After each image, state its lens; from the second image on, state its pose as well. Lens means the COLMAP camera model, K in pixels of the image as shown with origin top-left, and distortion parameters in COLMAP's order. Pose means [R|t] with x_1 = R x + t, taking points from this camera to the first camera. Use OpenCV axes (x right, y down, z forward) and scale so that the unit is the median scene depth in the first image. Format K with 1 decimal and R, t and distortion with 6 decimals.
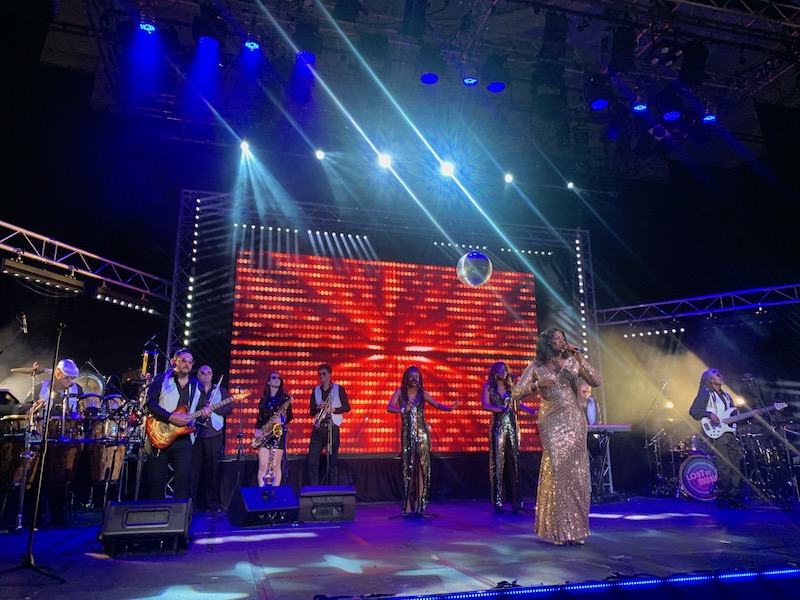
lens RADIAL K [[602.8, 0, 407.3], [0, 602.8, 294.1], [0, 0, 1]] dist [-0.001309, 0.000494]
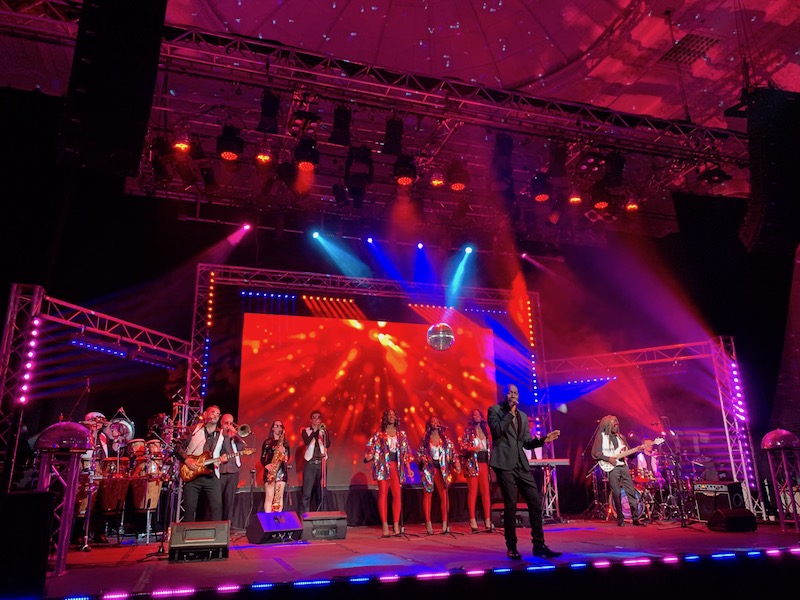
lens RADIAL K [[596.0, 0, 400.0], [0, 596.0, 300.0], [0, 0, 1]] dist [-0.002843, -0.001015]
pose [[0.999479, 0.001269, 0.032239, -0.012681], [0.000072, 0.999137, -0.041540, -0.061770], [-0.032264, 0.041521, 0.998617, -0.228820]]
